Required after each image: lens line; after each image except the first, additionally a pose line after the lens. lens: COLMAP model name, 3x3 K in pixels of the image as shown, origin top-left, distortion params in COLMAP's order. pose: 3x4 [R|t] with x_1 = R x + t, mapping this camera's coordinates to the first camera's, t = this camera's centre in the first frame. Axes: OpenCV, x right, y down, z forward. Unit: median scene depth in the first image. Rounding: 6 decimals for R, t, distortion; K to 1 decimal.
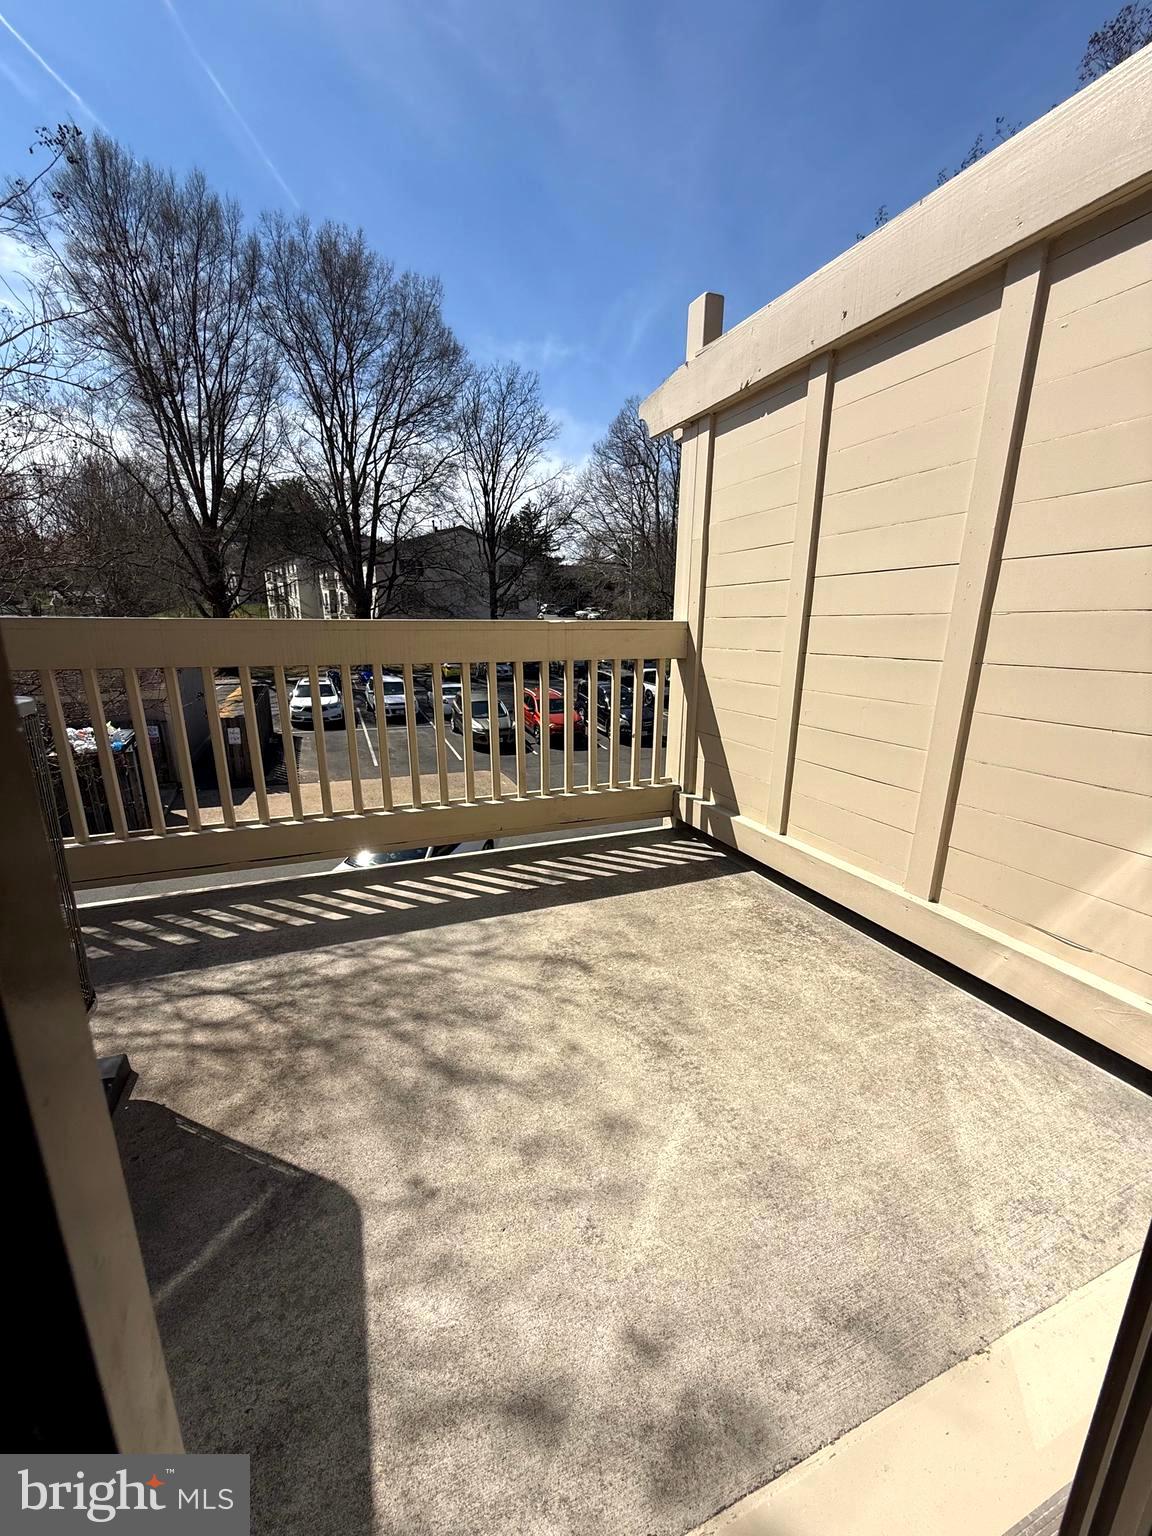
lens RADIAL K [[609.7, 0, 578.7], [0, 609.7, 773.9], [0, 0, 1]] dist [-0.001706, 0.000795]
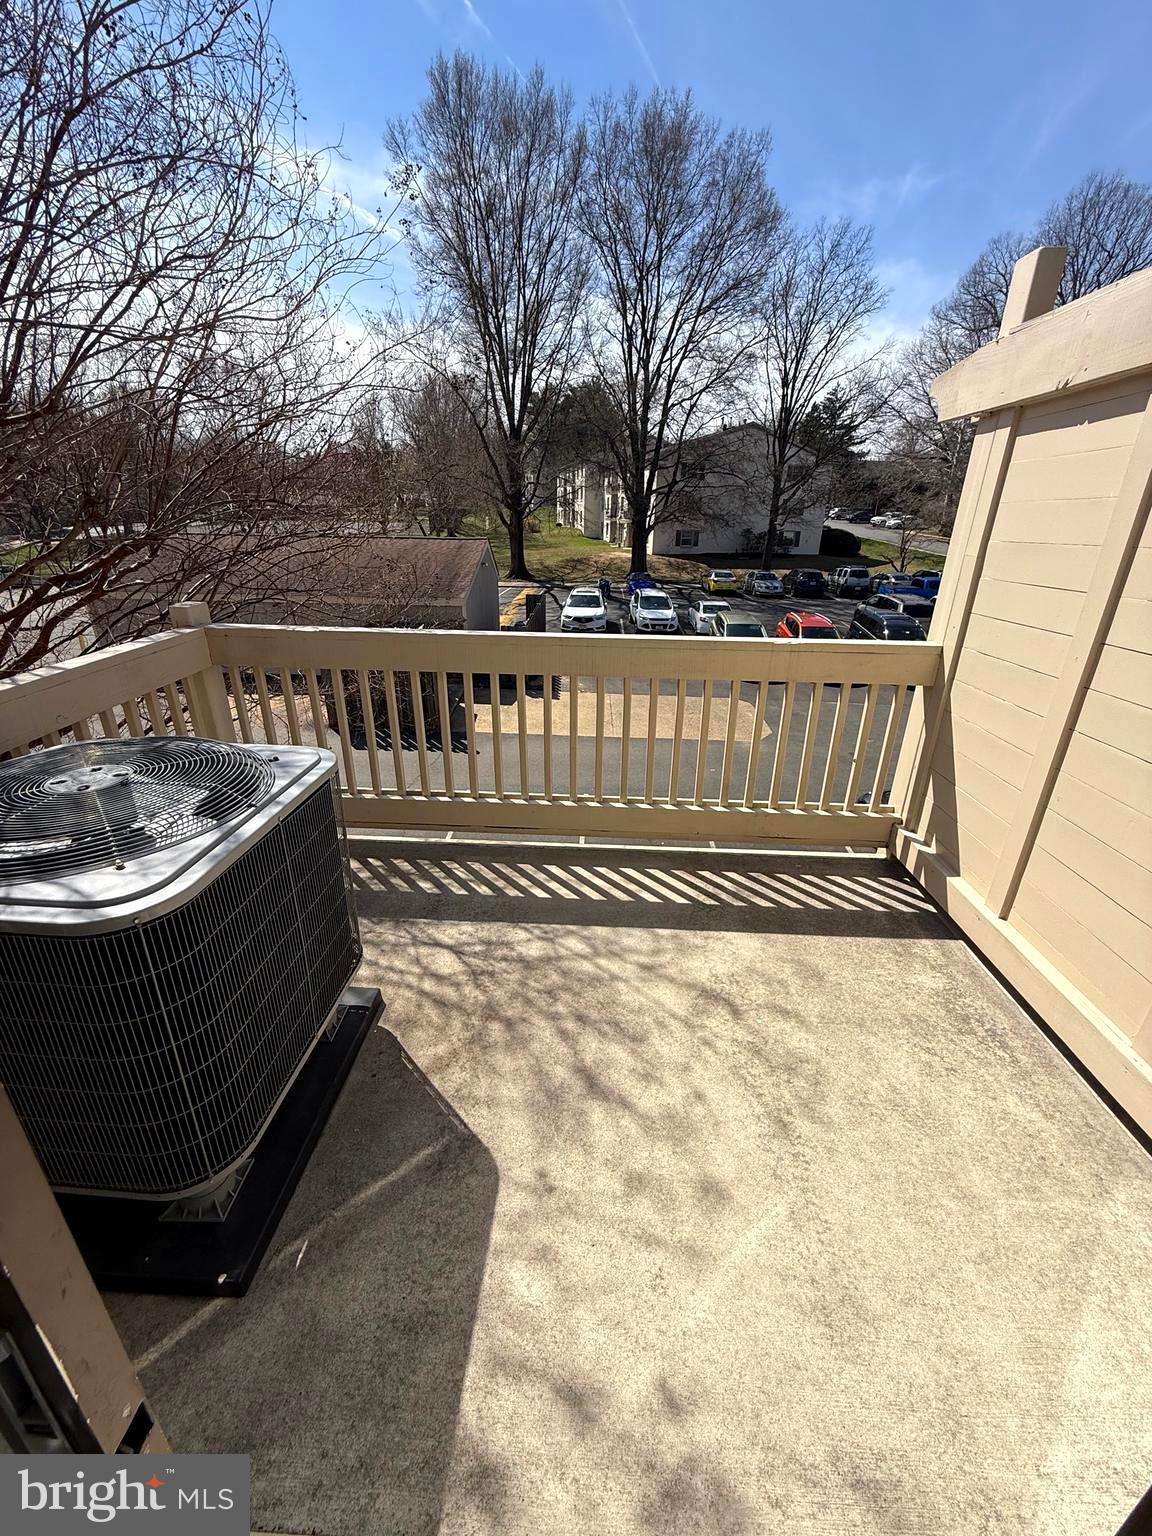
lens RADIAL K [[609.7, 0, 577.4], [0, 609.7, 763.4], [0, 0, 1]] dist [-0.001706, 0.000795]
pose [[0.910439, 0.162622, -0.380335, 0.070833], [-0.113123, 0.982312, 0.149220, -0.180527], [0.397874, -0.092831, 0.912731, -0.032085]]
